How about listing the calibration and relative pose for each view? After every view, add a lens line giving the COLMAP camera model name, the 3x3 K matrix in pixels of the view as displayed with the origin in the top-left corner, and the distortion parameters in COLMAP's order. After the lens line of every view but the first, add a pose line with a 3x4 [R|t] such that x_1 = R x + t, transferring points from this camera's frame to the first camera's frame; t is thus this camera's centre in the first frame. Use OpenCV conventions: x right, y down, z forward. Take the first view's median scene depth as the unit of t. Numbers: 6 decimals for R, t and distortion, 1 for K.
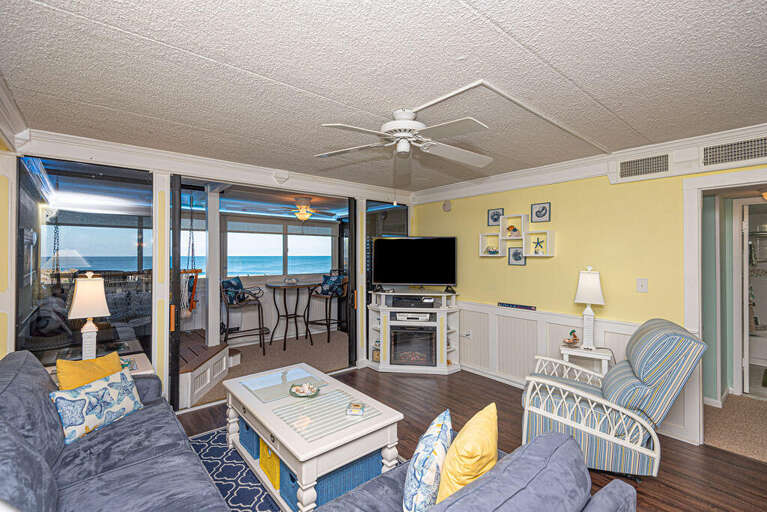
lens RADIAL K [[350.1, 0, 386.1], [0, 350.1, 252.1], [0, 0, 1]] dist [0.016489, -0.004371]
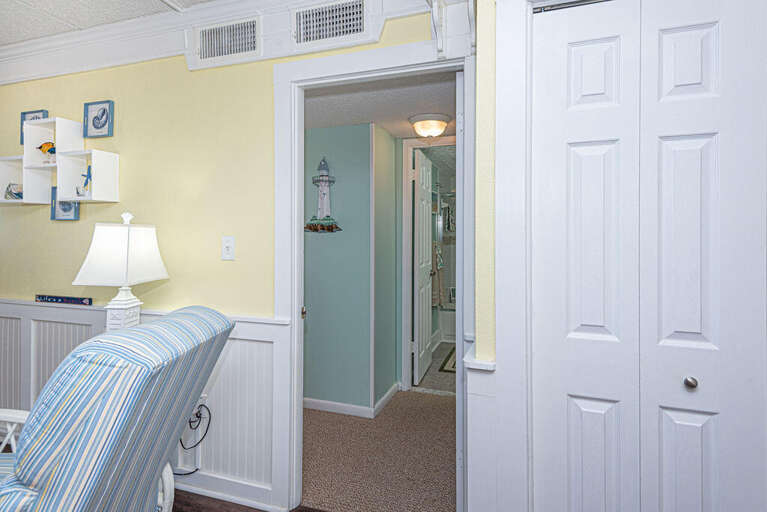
lens RADIAL K [[413.5, 0, 407.3], [0, 413.5, 235.1], [0, 0, 1]] dist [0.001477, -0.000398]
pose [[0.848975, 0.002779, 0.528426, 0.413410], [-0.011154, 0.999858, 0.012662, 0.039153], [-0.528316, -0.016643, 0.848885, 0.184101]]
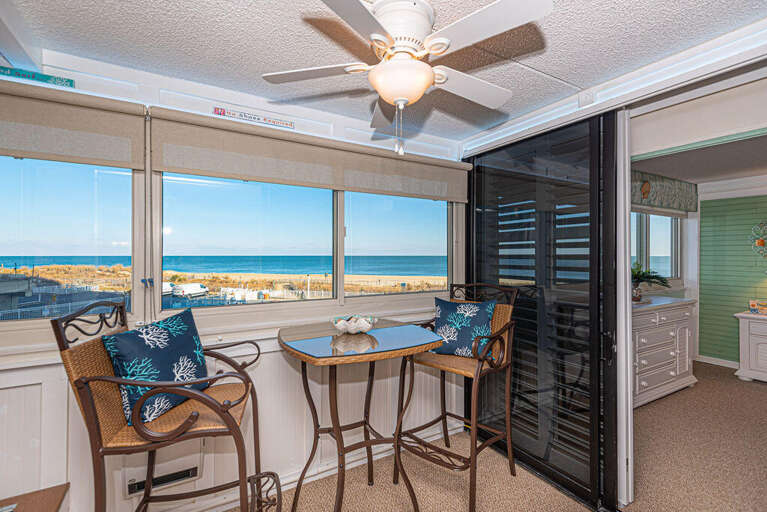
lens RADIAL K [[350.1, 0, 392.4], [0, 350.1, 251.3], [0, 0, 1]] dist [0.016489, -0.004371]
pose [[0.986035, 0.005067, -0.166463, -0.231553], [-0.004633, 0.999985, 0.002994, 0.018680], [0.166475, -0.002181, 0.986043, 0.880806]]
